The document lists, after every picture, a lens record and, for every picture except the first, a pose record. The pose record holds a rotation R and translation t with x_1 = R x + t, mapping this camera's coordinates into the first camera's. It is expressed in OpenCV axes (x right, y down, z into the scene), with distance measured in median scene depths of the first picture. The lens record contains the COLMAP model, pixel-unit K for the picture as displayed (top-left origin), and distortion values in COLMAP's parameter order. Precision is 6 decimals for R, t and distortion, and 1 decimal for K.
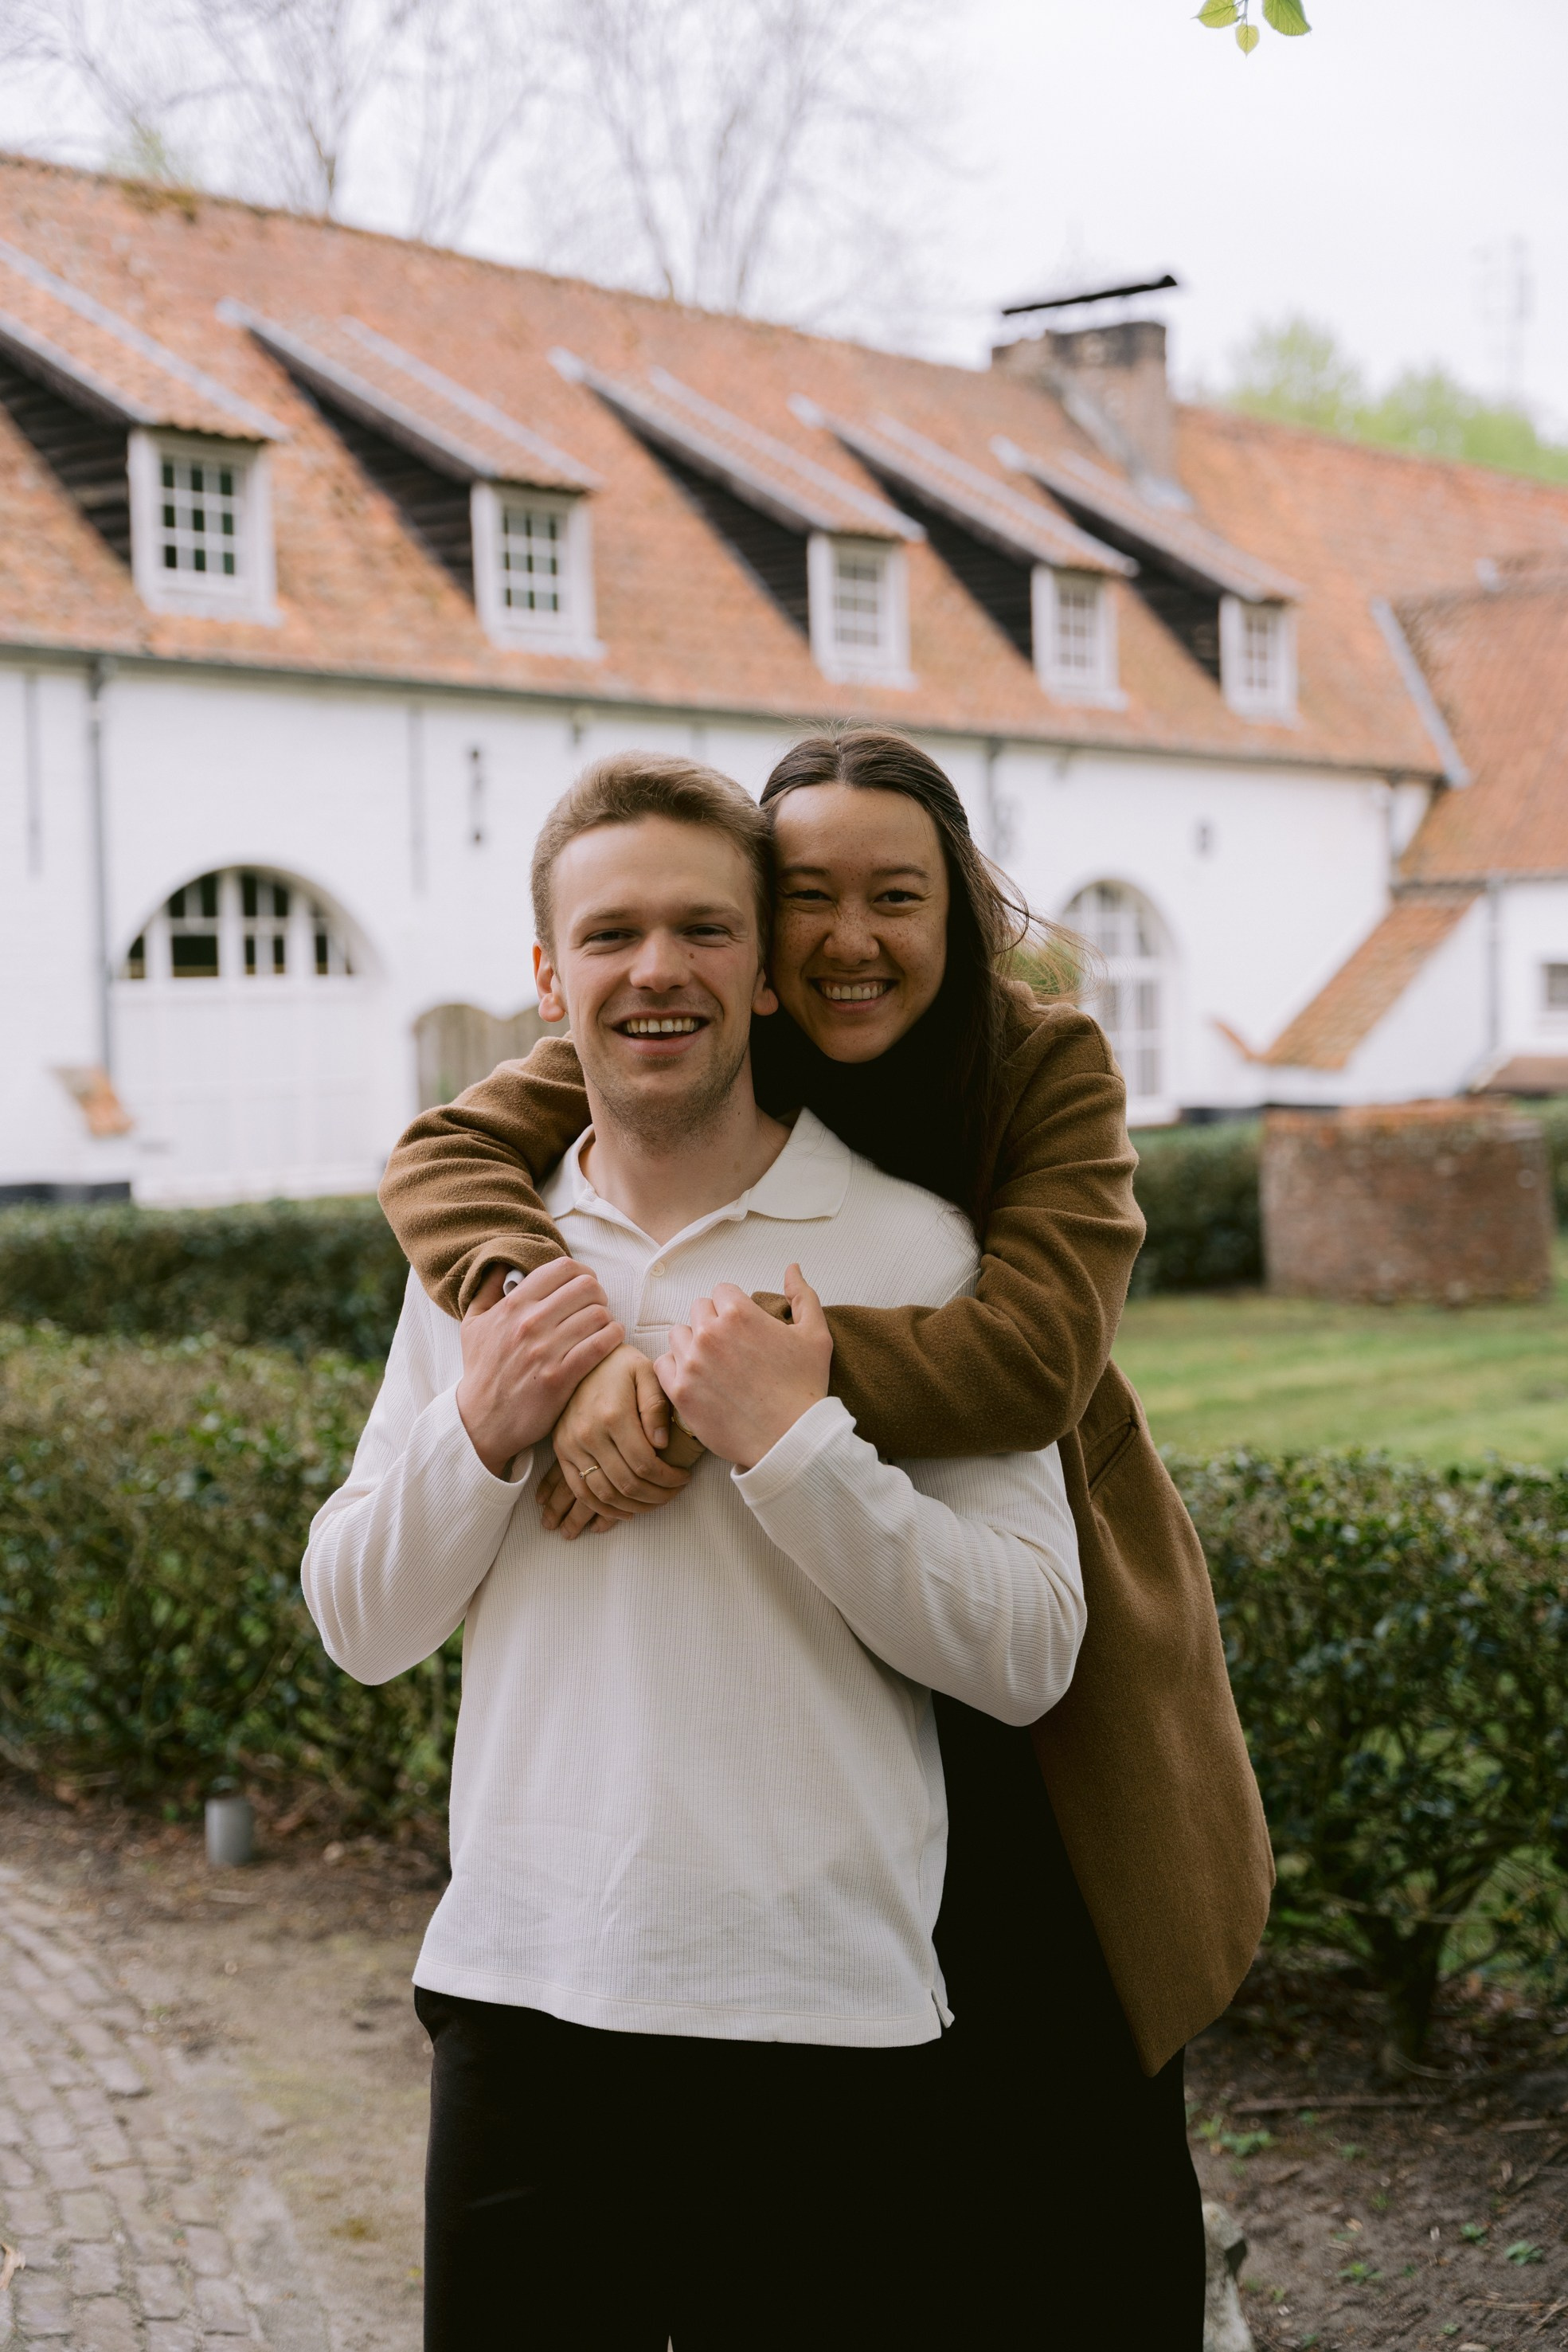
lens RADIAL K [[3312.8, 0, 786.3], [0, 3312.8, 1187.6], [0, 0, 1]] dist [0.018658, 0.000000]
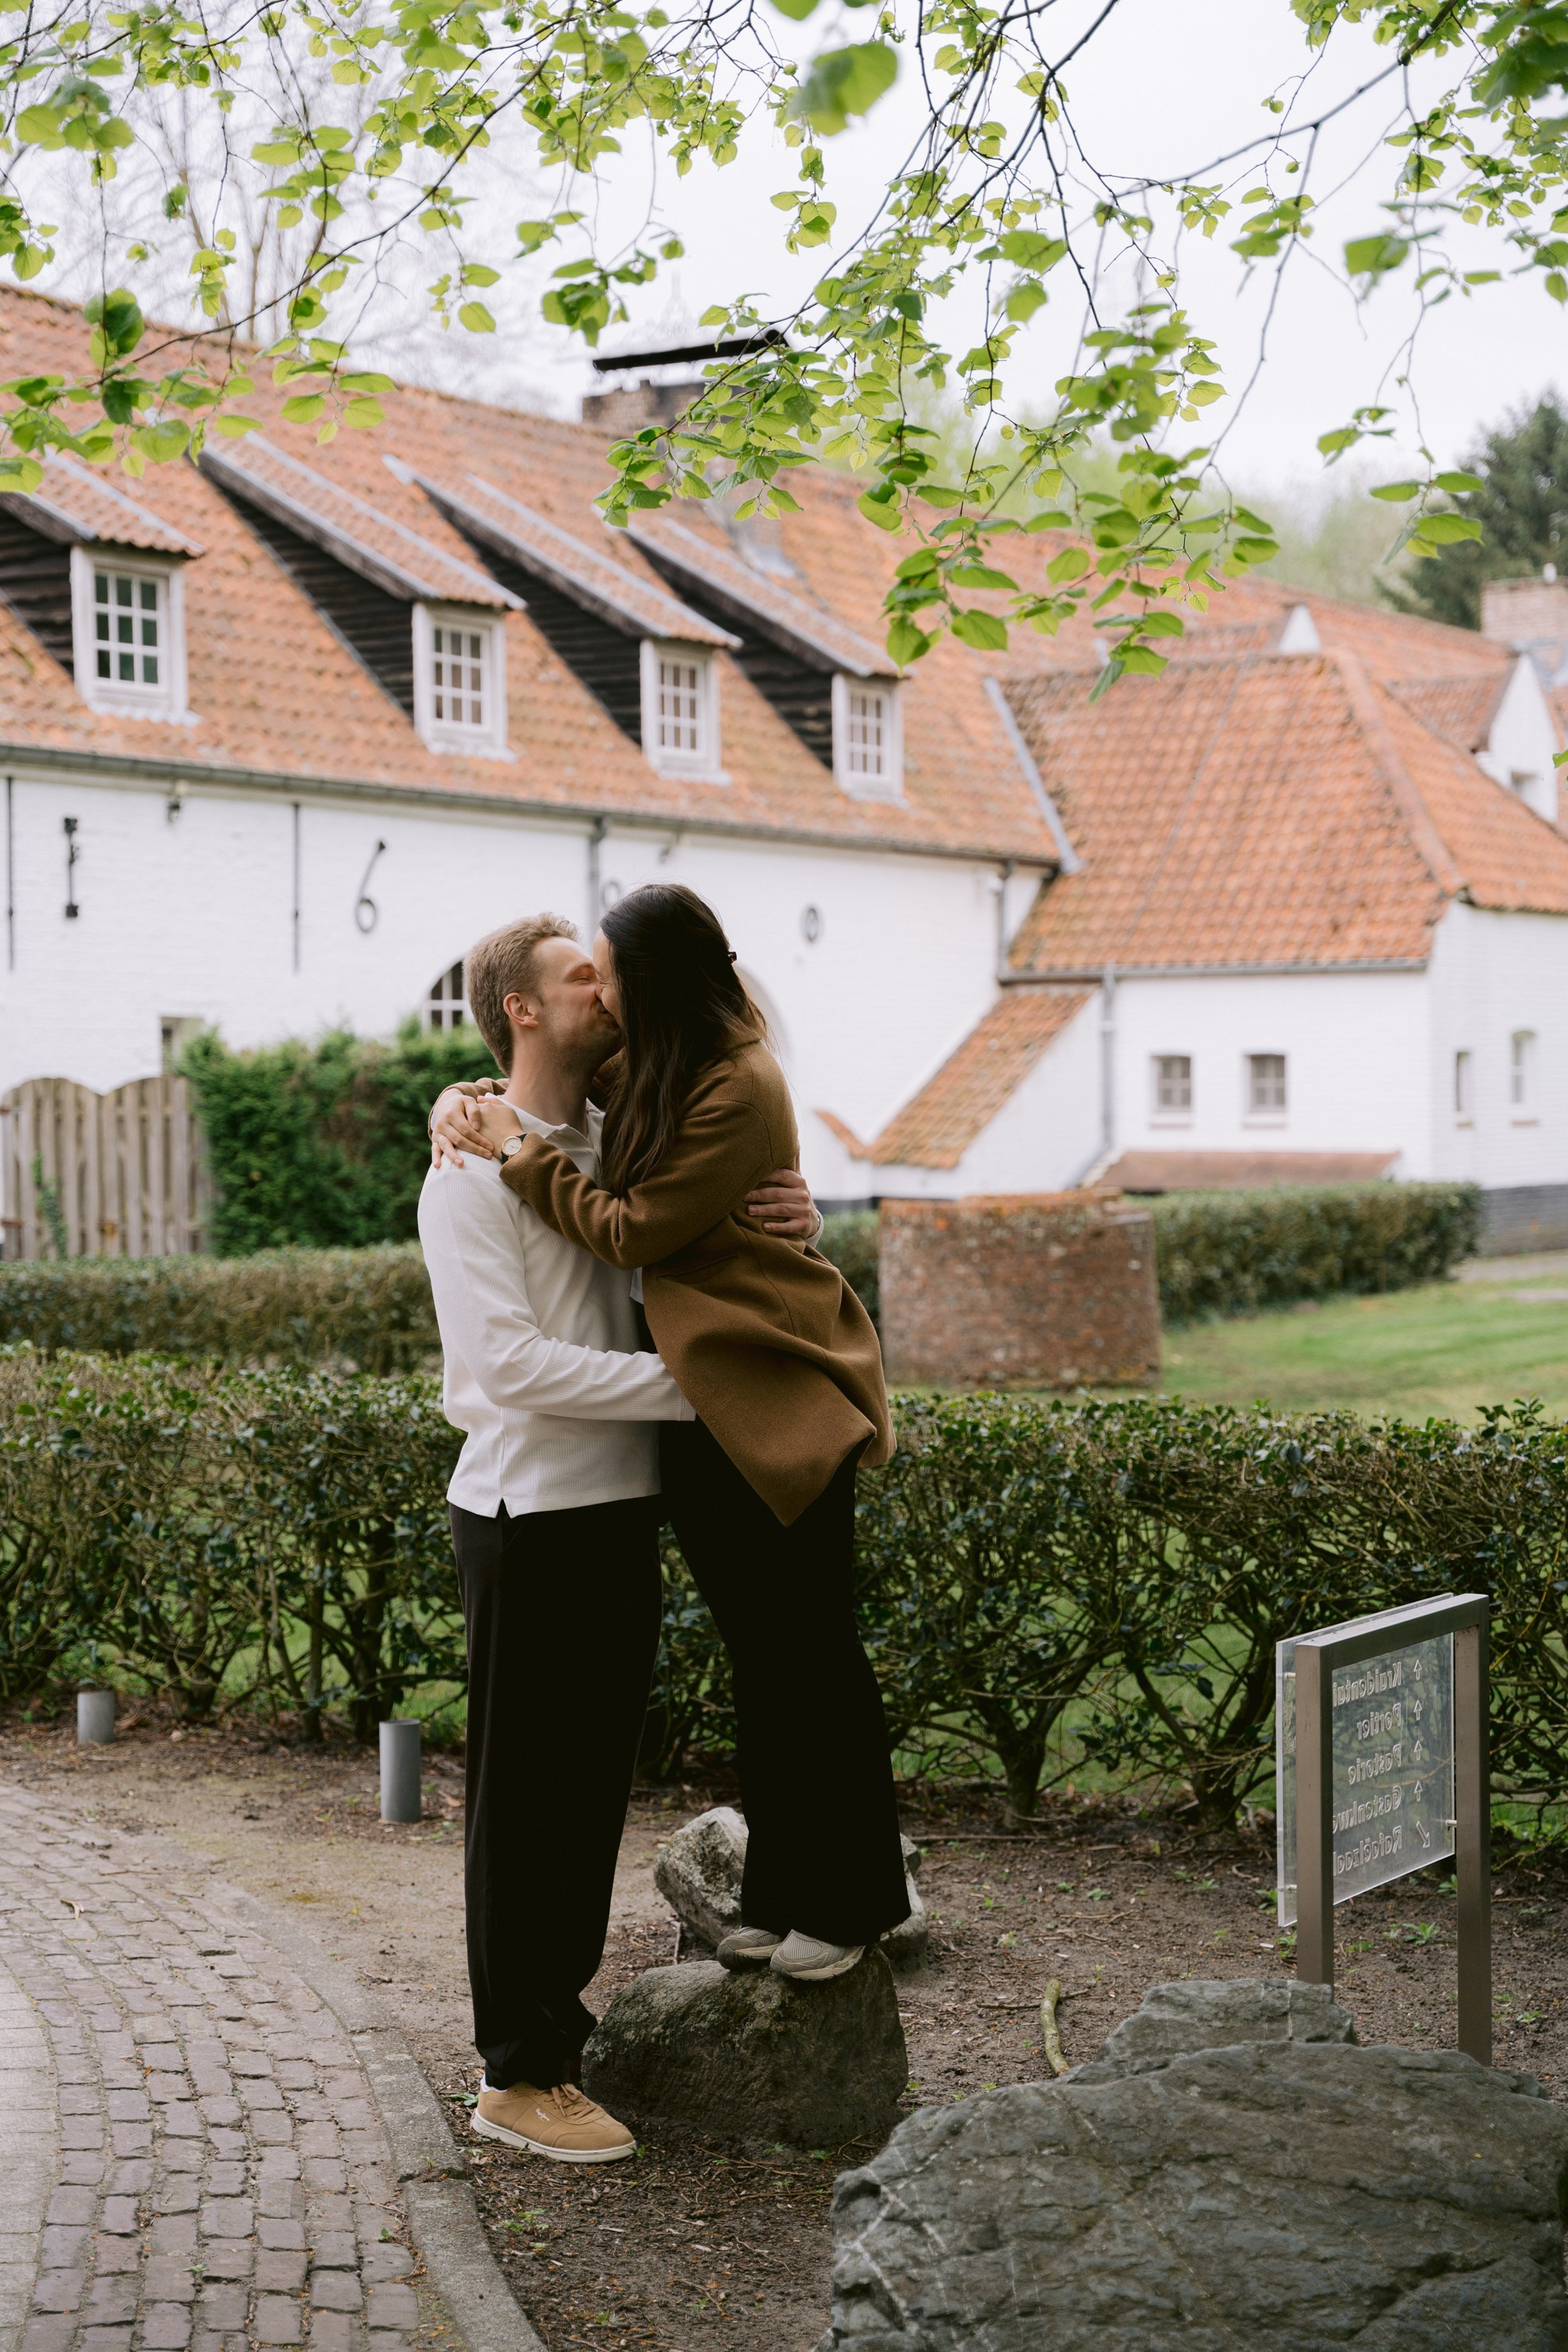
lens RADIAL K [[3822.8, 0, 780.5], [0, 3822.8, 1172.9], [0, 0, 1]] dist [-0.000158, 0.000000]
pose [[0.992367, 0.010025, 0.122912, -0.023606], [-0.005432, 0.999276, -0.037644, 0.010963], [-0.123200, 0.036689, 0.991703, -0.122689]]
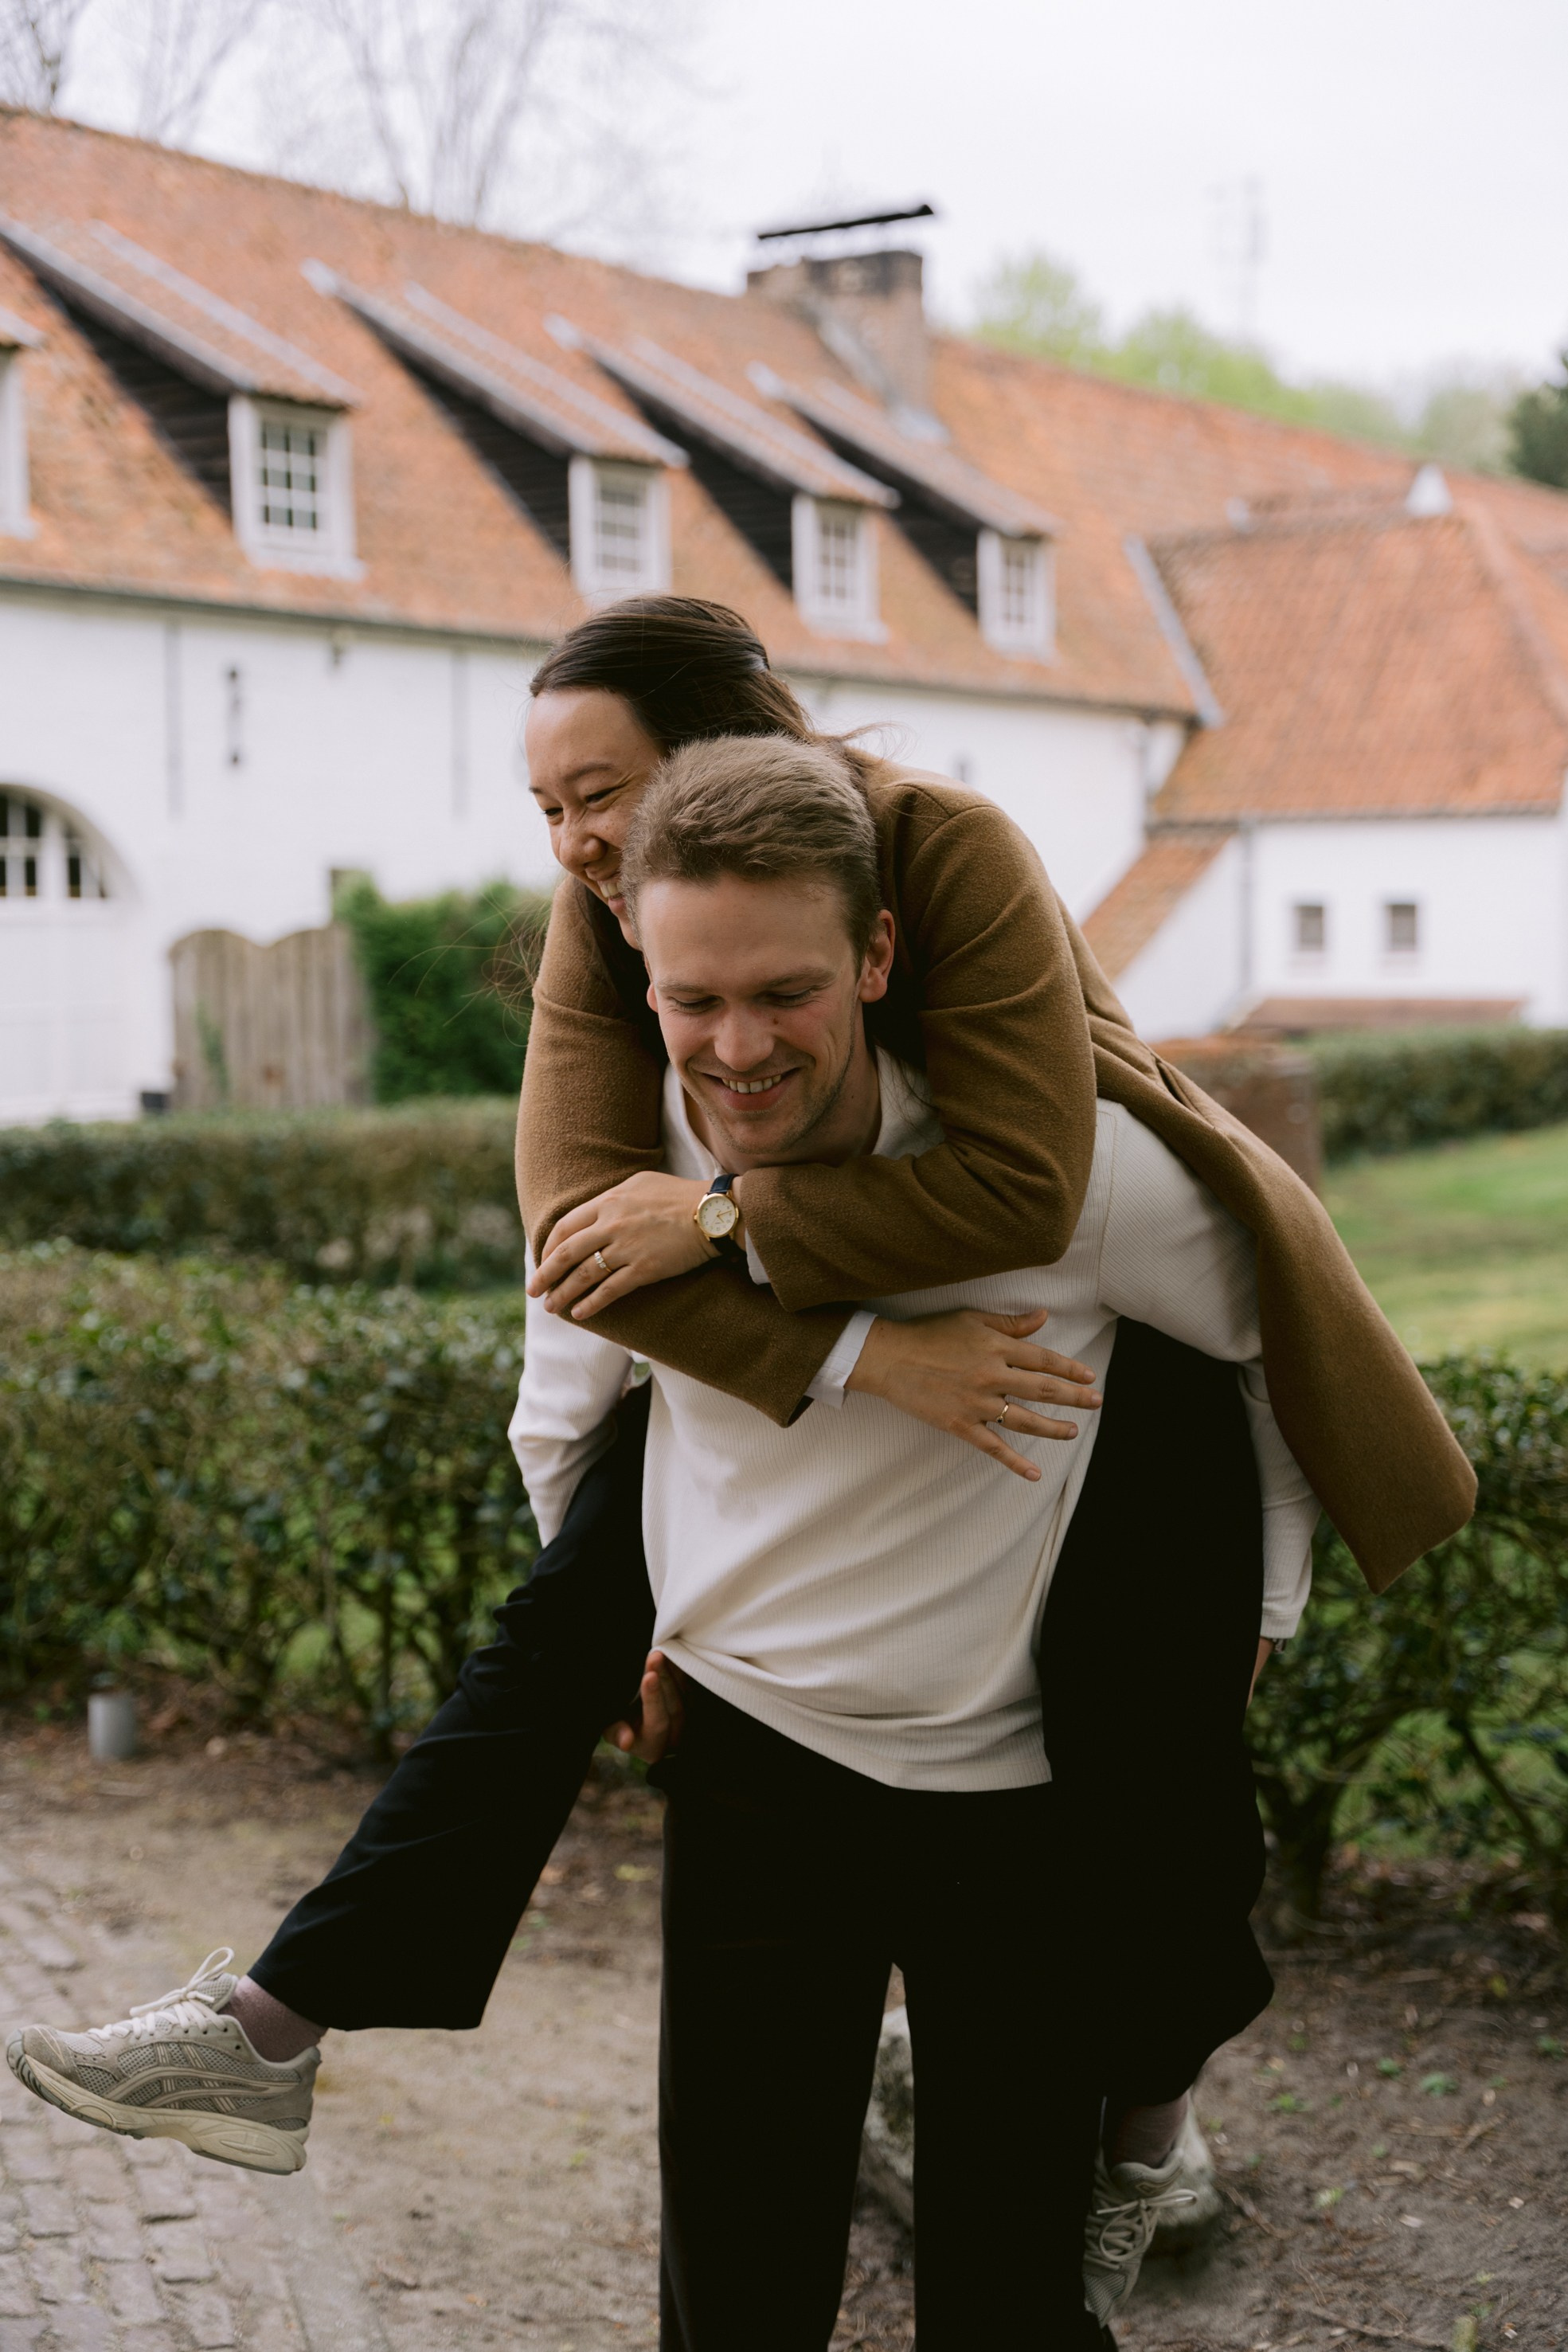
lens RADIAL K [[3383.2, 0, 781.6], [0, 3383.2, 1174.4], [0, 0, 1]] dist [0.019348, 0.000000]
pose [[0.996615, 0.005442, 0.082026, -0.013401], [-0.006448, 0.999907, 0.011997, 0.003502], [-0.081953, -0.012485, 0.996558, -0.009308]]
